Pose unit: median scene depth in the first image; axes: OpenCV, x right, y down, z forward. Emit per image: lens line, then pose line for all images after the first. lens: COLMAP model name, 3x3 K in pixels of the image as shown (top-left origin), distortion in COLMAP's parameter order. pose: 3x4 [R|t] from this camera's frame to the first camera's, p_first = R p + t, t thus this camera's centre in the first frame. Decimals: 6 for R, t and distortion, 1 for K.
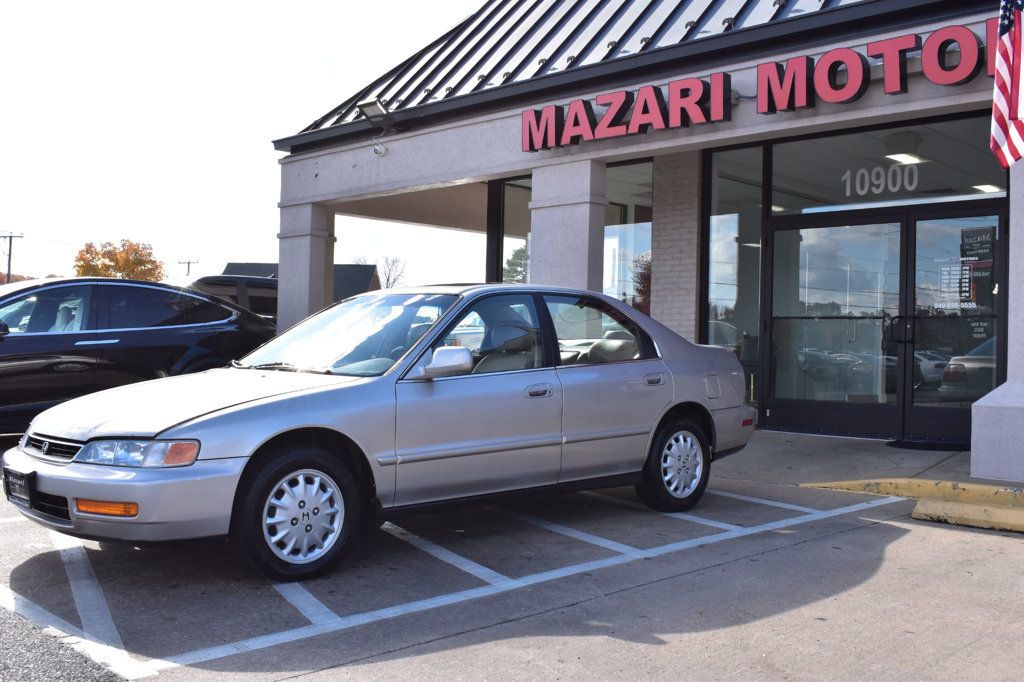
lens RADIAL K [[1058.7, 0, 512.0], [0, 1058.7, 341.0], [0, 0, 1]] dist [-0.111756, -0.007740]
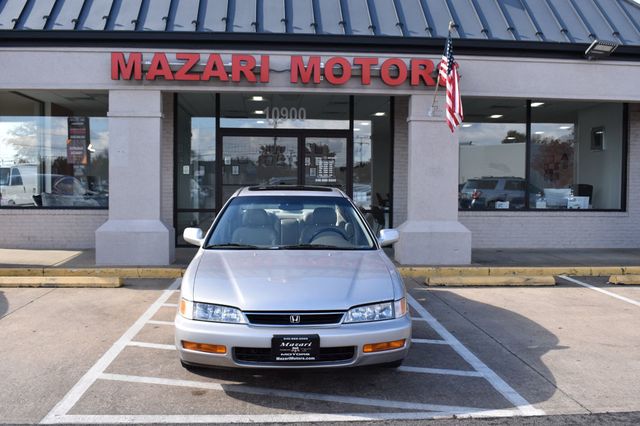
lens RADIAL K [[647.2, 0, 320.0], [0, 647.2, 213.0], [0, 0, 1]] dist [-0.067308, -0.006990]
pose [[0.644522, -0.046364, 0.763178, -0.538920], [-0.002801, 0.998010, 0.062996, -0.049077], [-0.764580, -0.042739, 0.643110, 0.179016]]
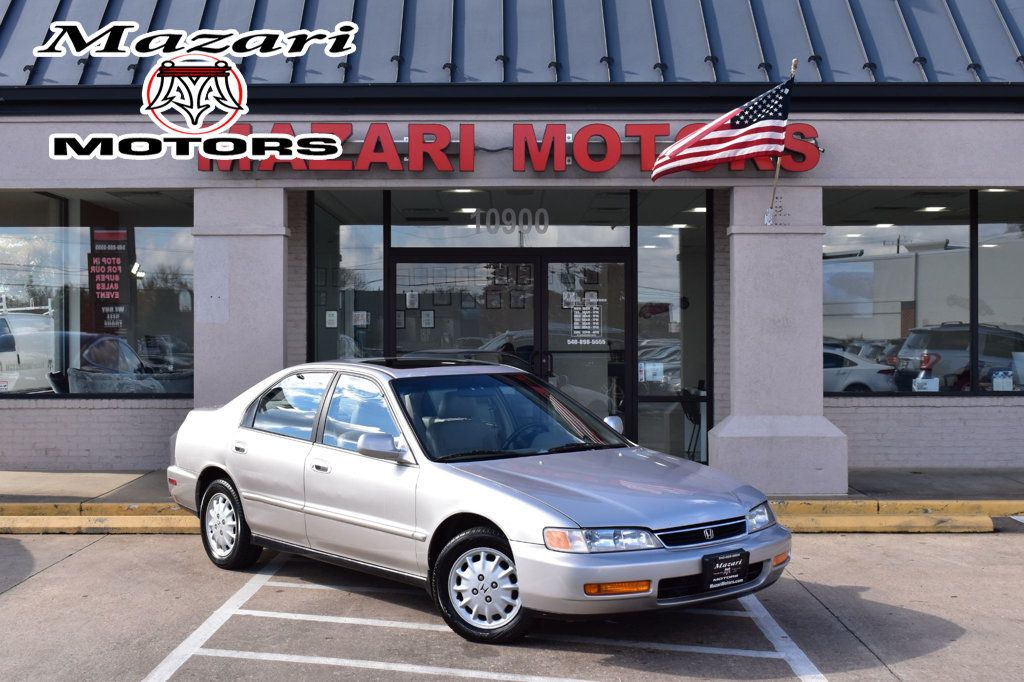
lens RADIAL K [[1418.8, 0, 512.0], [0, 1418.8, 341.0], [0, 0, 1]] dist [-0.019867, -0.022974]
pose [[0.703055, -0.020527, 0.710839, -0.676774], [0.008717, 0.999757, 0.020249, -0.064454], [-0.711082, -0.008039, 0.703064, -0.003064]]
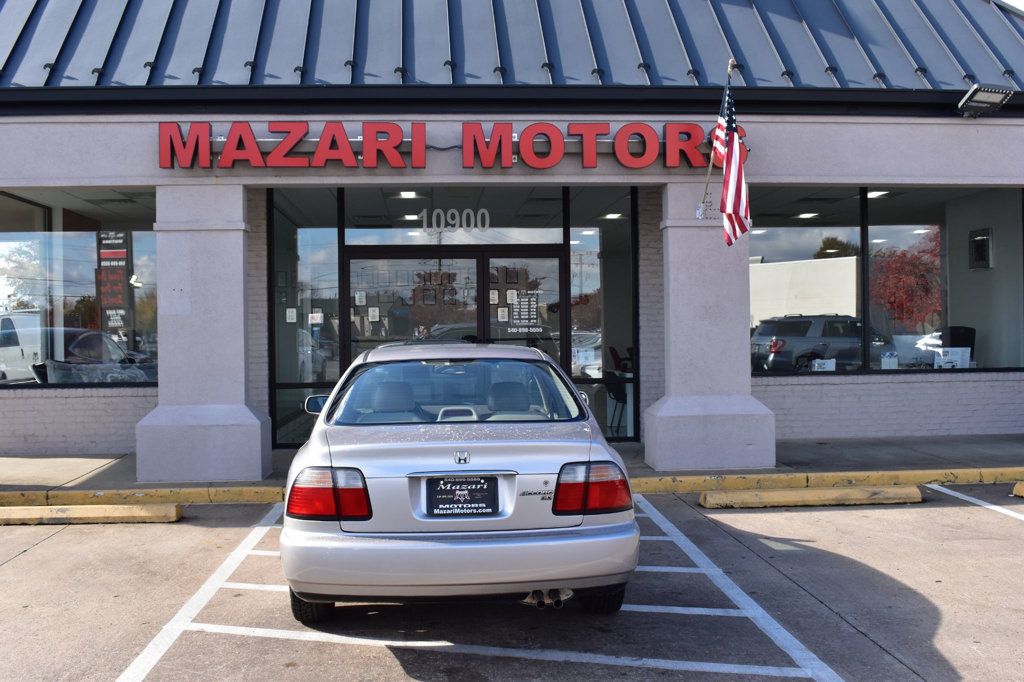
lens RADIAL K [[1067.3, 0, 512.0], [0, 1067.3, 341.0], [0, 0, 1]] dist [-0.066809, -0.002113]
pose [[0.646148, -0.032367, 0.762525, -0.516557], [0.018222, 0.999470, 0.026983, -0.053905], [-0.762994, -0.003541, 0.646395, 0.198877]]
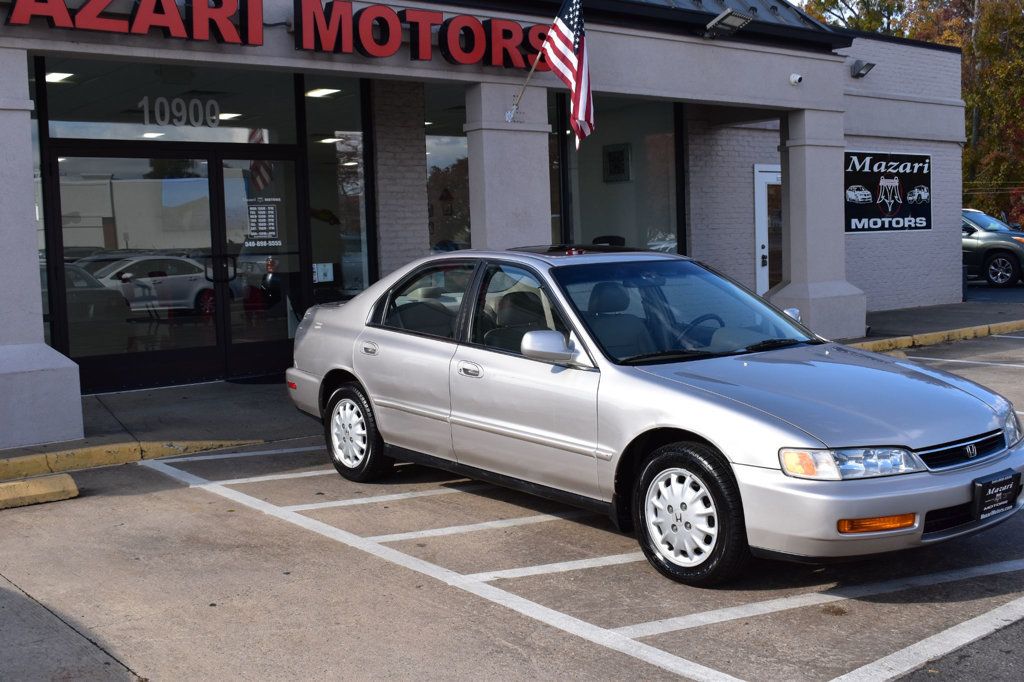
lens RADIAL K [[1176.0, 0, 512.0], [0, 1176.0, 341.0], [0, 0, 1]] dist [-0.064617, 0.008714]
pose [[0.082252, -0.103706, 0.991201, -0.713100], [0.025802, 0.994459, 0.101906, -0.049300], [-0.996277, 0.017193, 0.084472, 0.629033]]
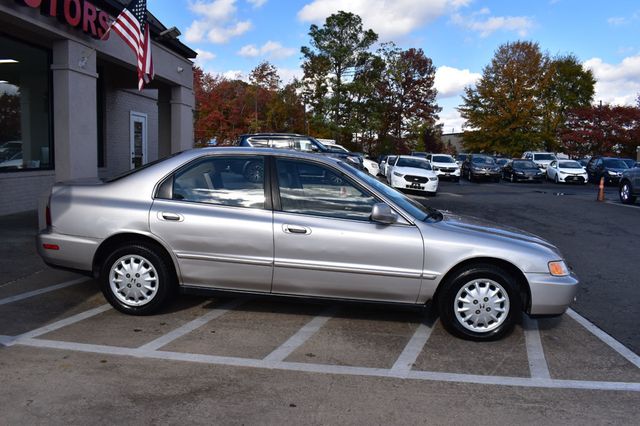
lens RADIAL K [[497.9, 0, 320.0], [0, 497.9, 213.0], [0, 0, 1]] dist [-0.090484, 0.003183]
pose [[-0.678394, -0.122428, 0.724426, -0.393701], [-0.047666, 0.991275, 0.122888, -0.032794], [-0.733150, 0.048836, -0.678311, 0.952613]]
